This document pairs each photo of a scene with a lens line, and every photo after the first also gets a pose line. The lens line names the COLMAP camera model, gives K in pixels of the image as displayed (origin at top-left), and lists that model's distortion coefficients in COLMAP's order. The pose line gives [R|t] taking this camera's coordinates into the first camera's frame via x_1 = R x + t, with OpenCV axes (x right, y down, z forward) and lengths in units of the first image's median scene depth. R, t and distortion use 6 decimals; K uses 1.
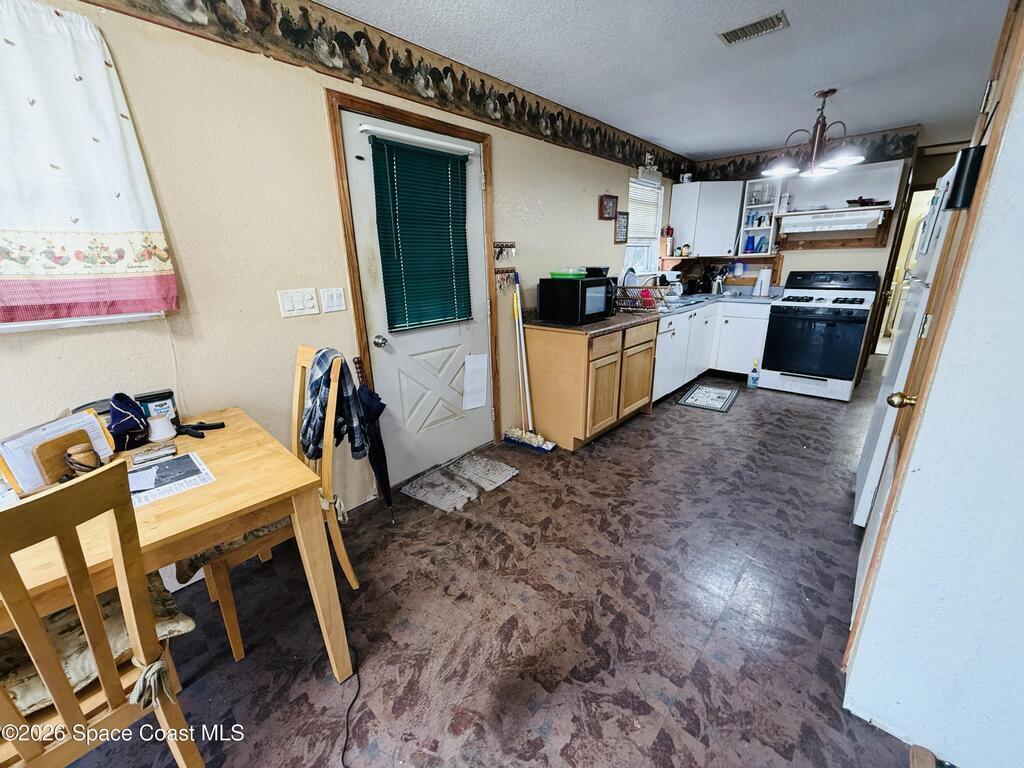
lens RADIAL K [[407.8, 0, 509.4], [0, 407.8, 383.9], [0, 0, 1]] dist [0.000097, 0.000246]
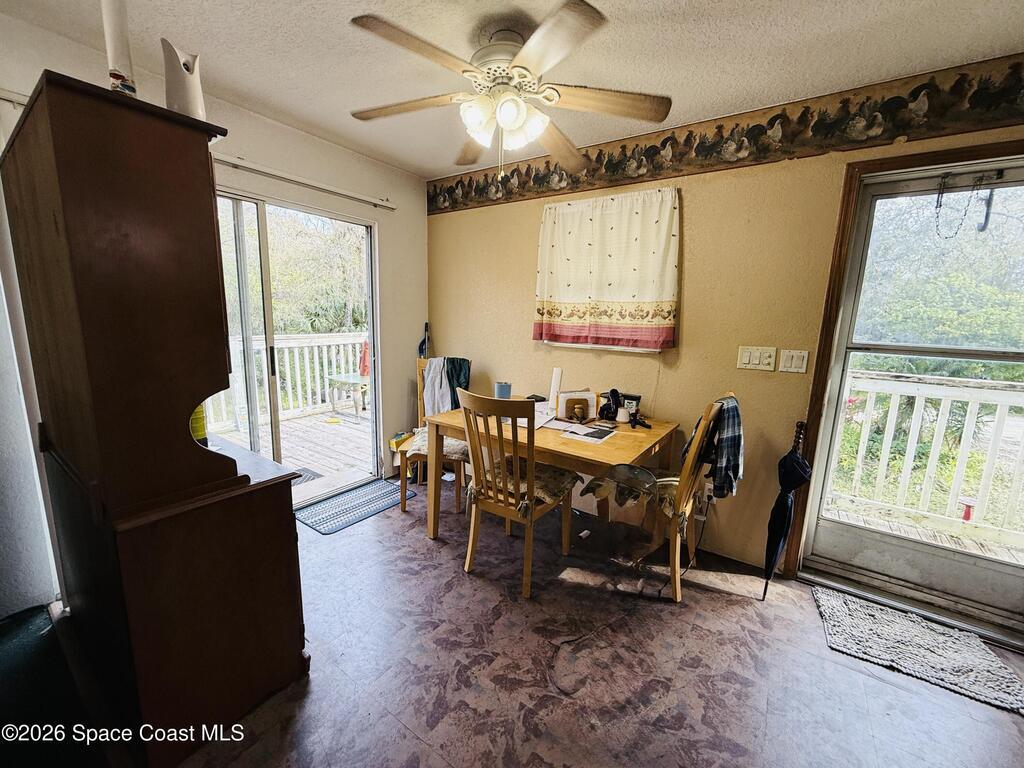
lens RADIAL K [[407.8, 0, 509.4], [0, 407.8, 383.9], [0, 0, 1]] dist [0.000097, 0.000246]
pose [[0.149982, 0.191611, -0.969944, 0.505877], [-0.319327, 0.937850, 0.135894, -0.068109], [0.935701, 0.289347, 0.201848, 0.148518]]
